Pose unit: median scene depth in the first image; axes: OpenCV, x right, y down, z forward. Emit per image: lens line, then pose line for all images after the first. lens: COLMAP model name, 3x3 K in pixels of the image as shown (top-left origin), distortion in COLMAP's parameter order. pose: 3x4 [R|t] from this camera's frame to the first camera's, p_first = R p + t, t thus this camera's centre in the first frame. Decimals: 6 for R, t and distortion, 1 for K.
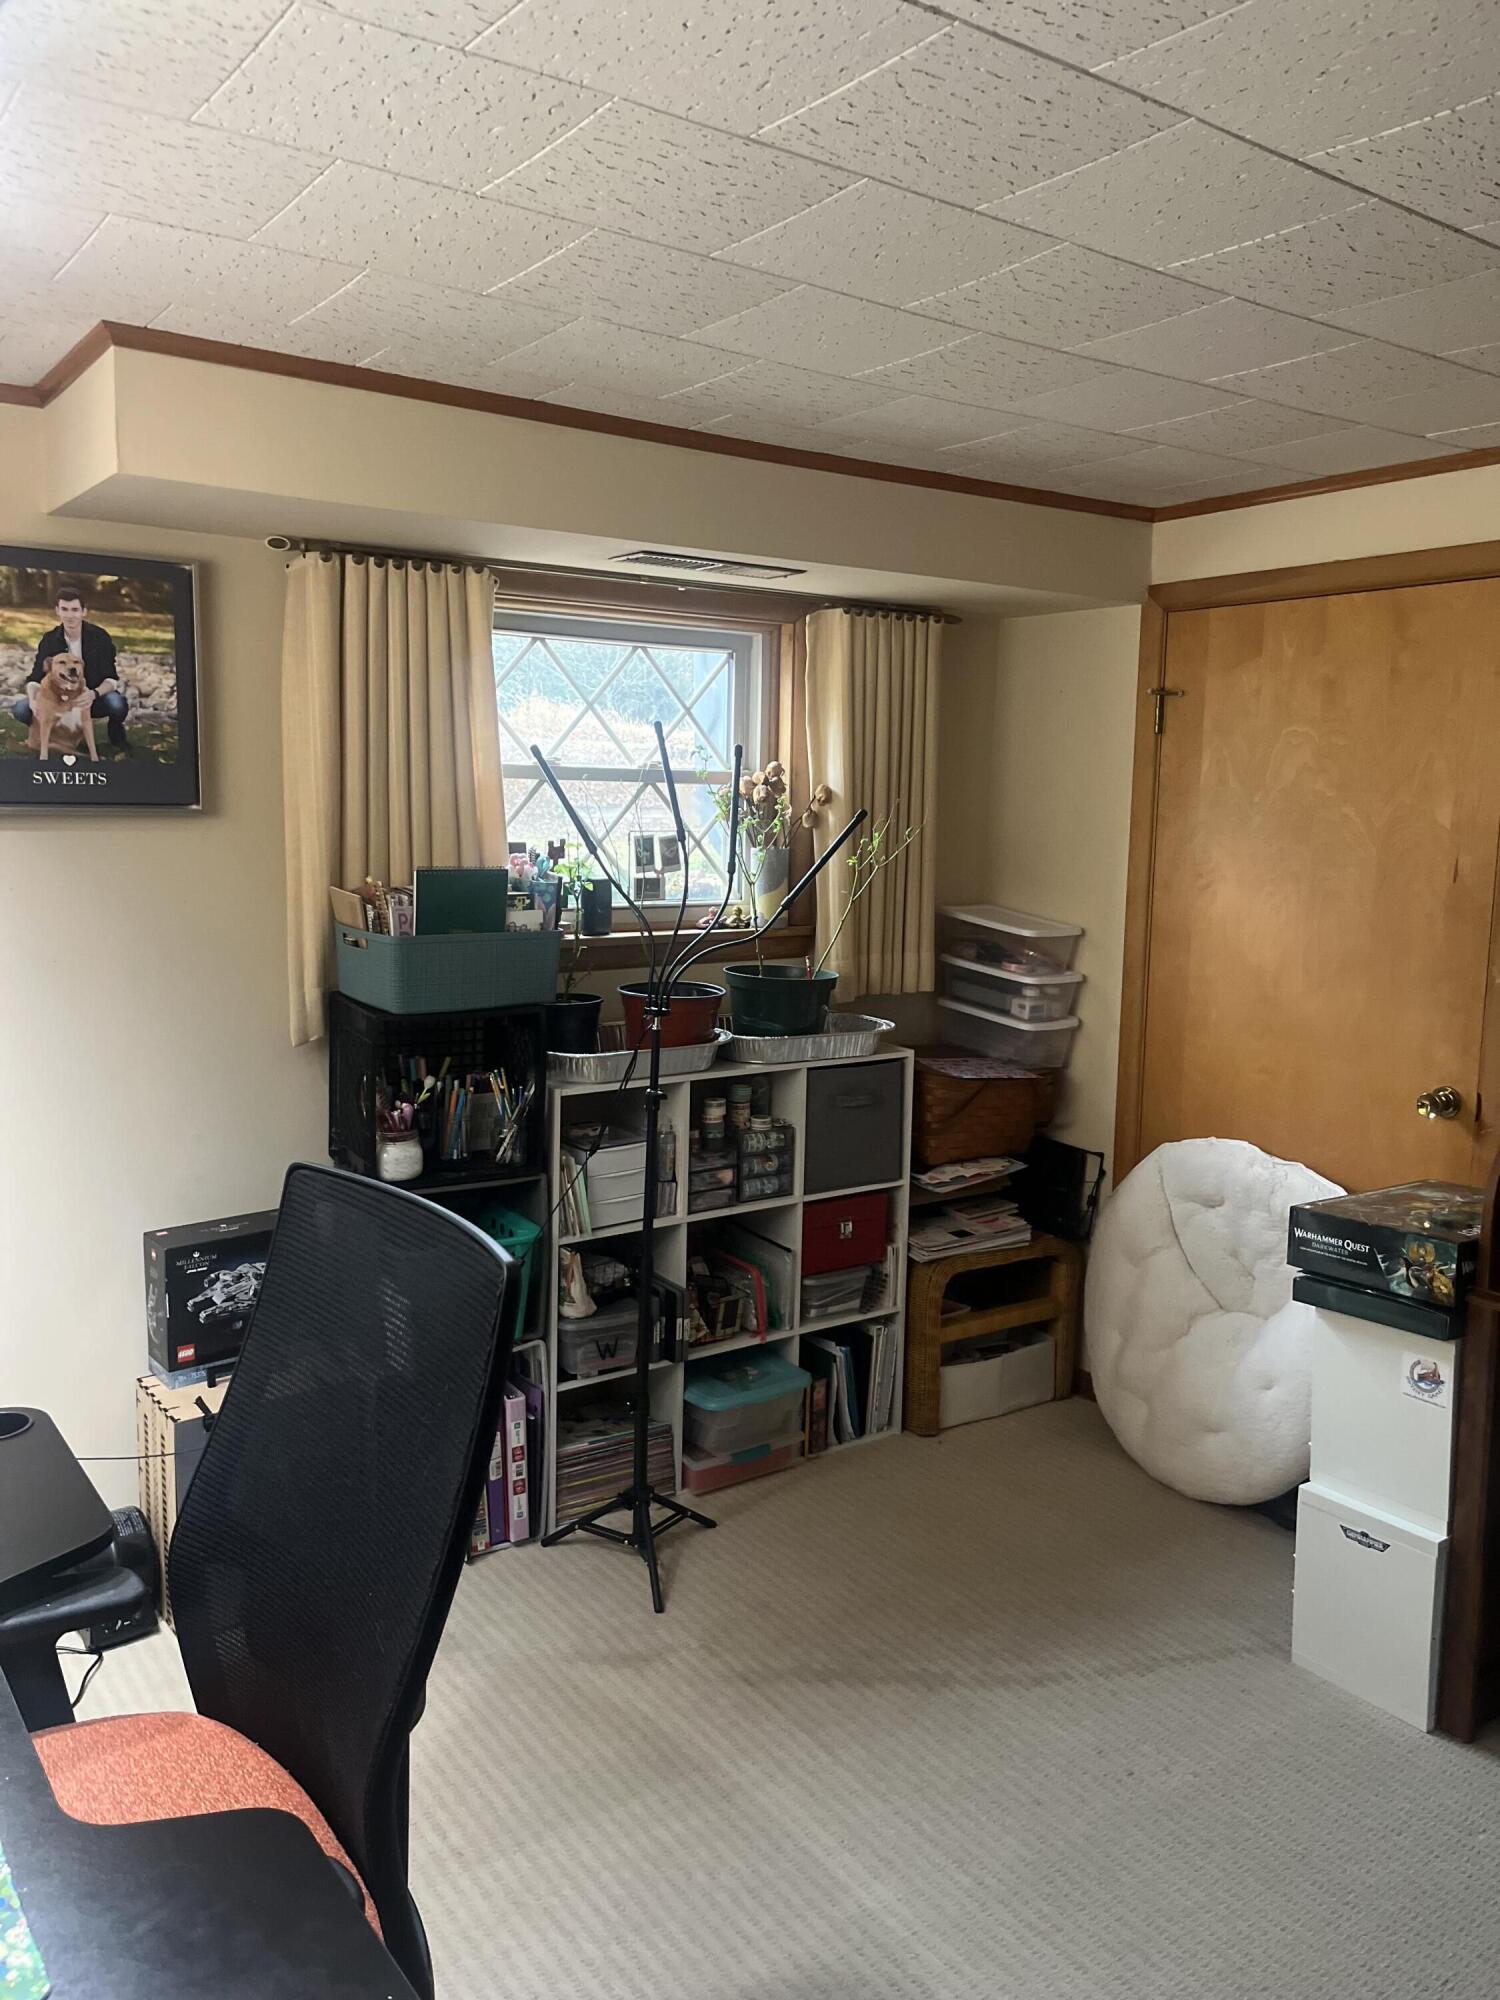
lens RADIAL K [[1520.4, 0, 757.6], [0, 1520.4, 996.5], [0, 0, 1]] dist [0.063630, -0.081041]
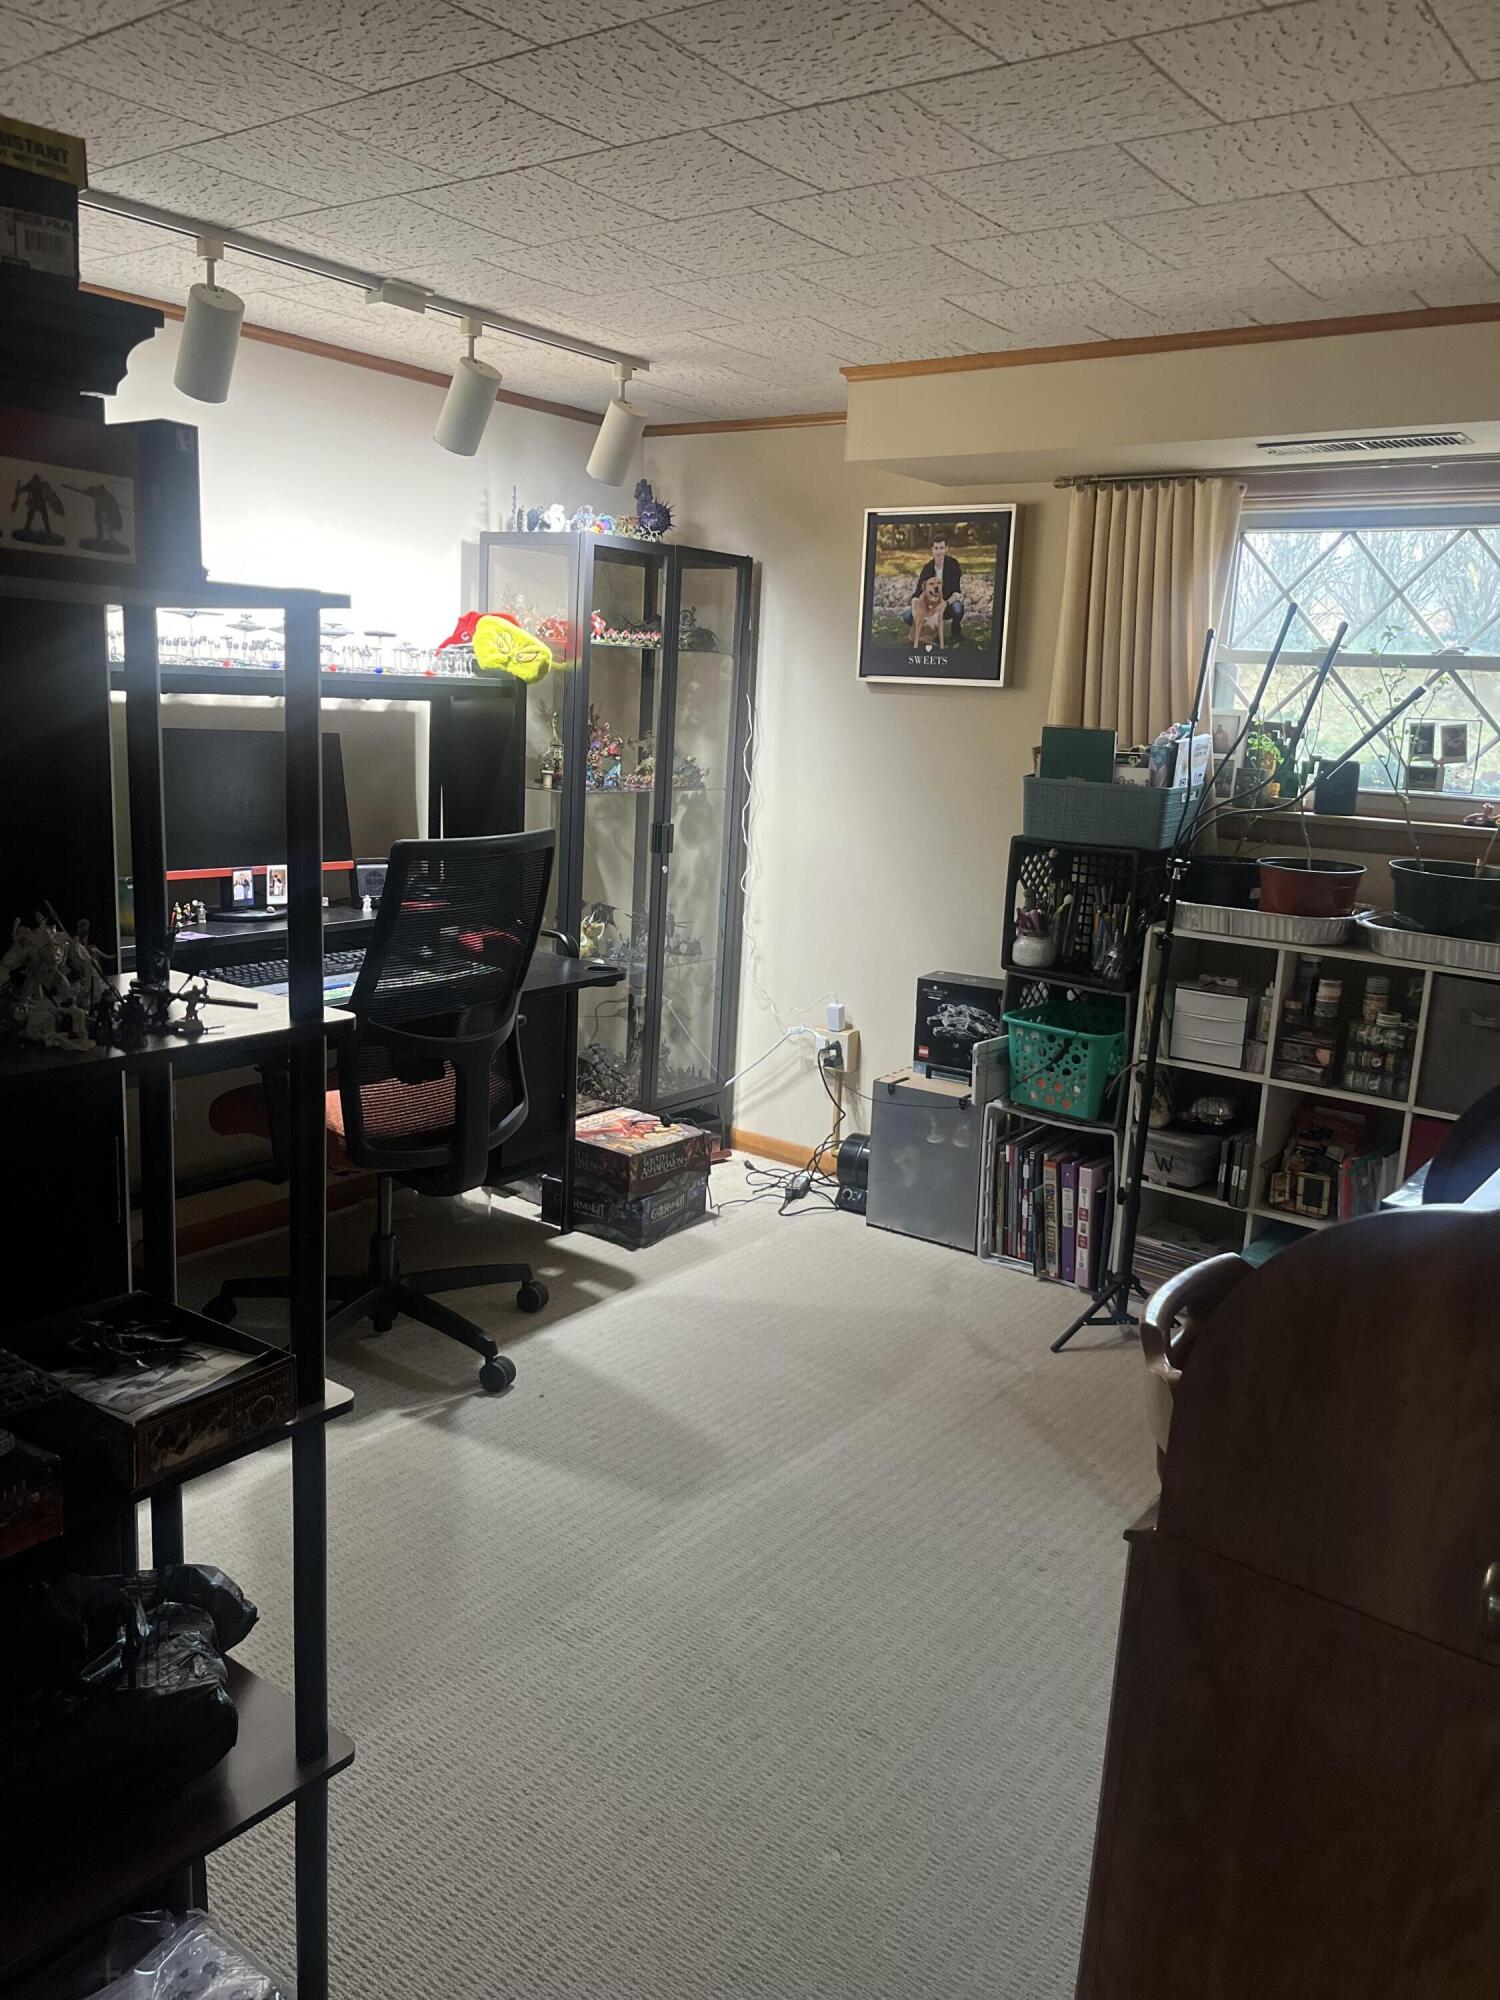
lens RADIAL K [[1520.4, 0, 767.1], [0, 1520.4, 996.2], [0, 0, 1]] dist [0.063630, -0.081041]
pose [[0.306794, 0.188028, -0.933018, 0.976642], [-0.169068, 0.975468, 0.140990, -0.001961], [0.936639, 0.114489, 0.331058, 0.375557]]
